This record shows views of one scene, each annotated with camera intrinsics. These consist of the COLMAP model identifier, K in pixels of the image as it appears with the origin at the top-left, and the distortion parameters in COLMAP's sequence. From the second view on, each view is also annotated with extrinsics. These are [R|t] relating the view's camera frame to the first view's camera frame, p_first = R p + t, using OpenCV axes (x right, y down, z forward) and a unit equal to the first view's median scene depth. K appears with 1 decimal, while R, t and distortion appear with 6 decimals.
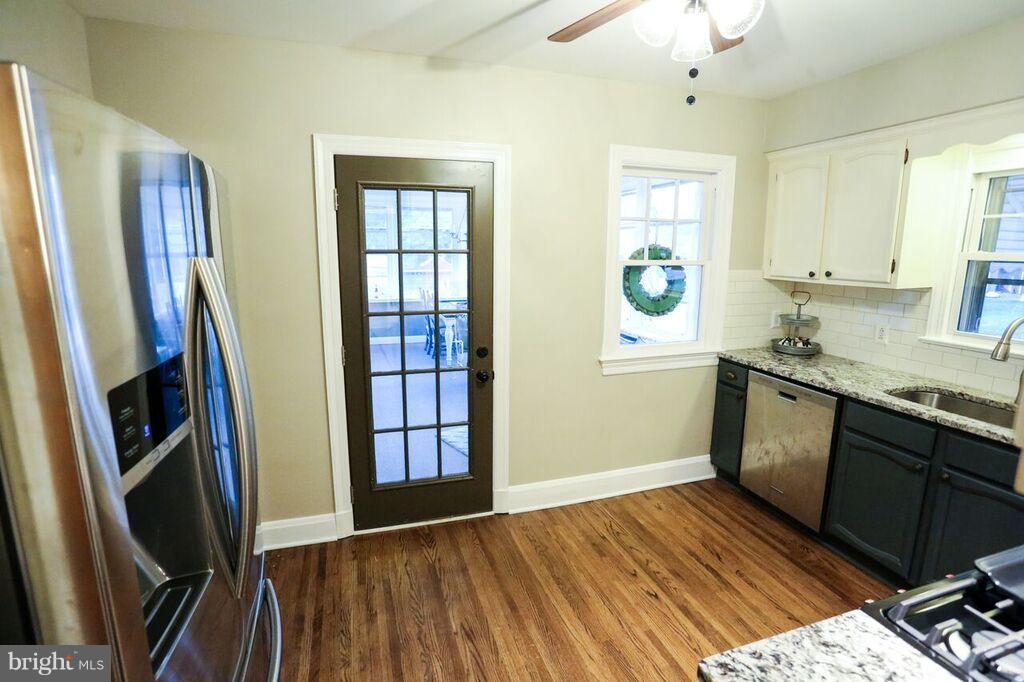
lens RADIAL K [[495.9, 0, 508.5], [0, 495.9, 336.3], [0, 0, 1]] dist [-0.075504, 0.032856]
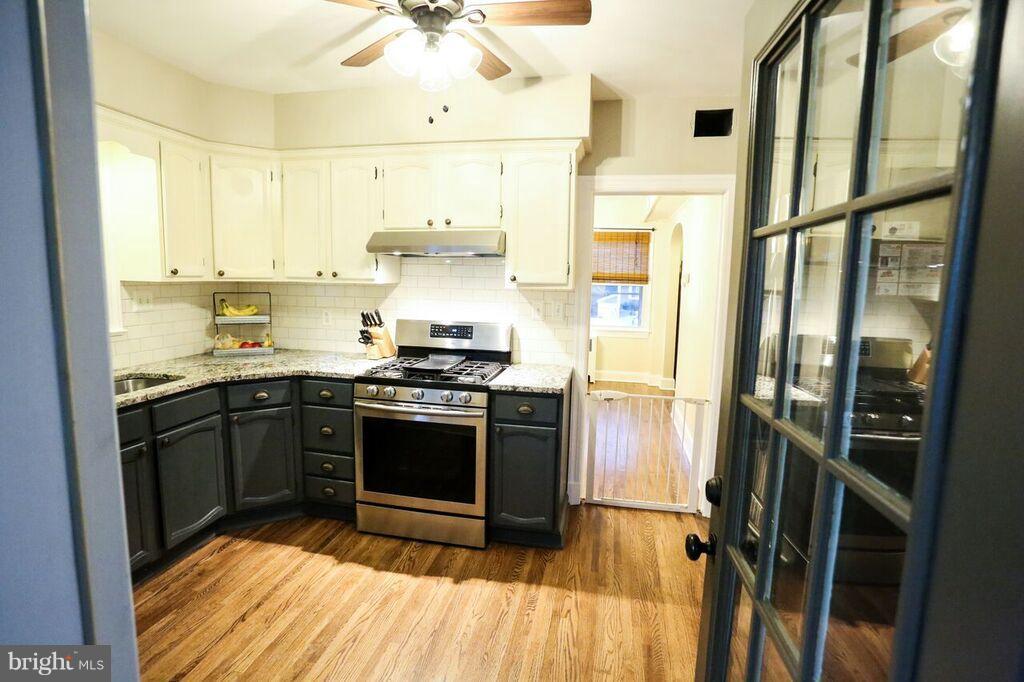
lens RADIAL K [[495.9, 0, 508.5], [0, 495.9, 336.3], [0, 0, 1]] dist [-0.075504, 0.032856]
pose [[-0.870199, -0.081825, 0.485858, -0.257647], [0.064006, 0.958983, 0.276142, -0.165370], [-0.488525, 0.271397, -0.829269, 1.198472]]
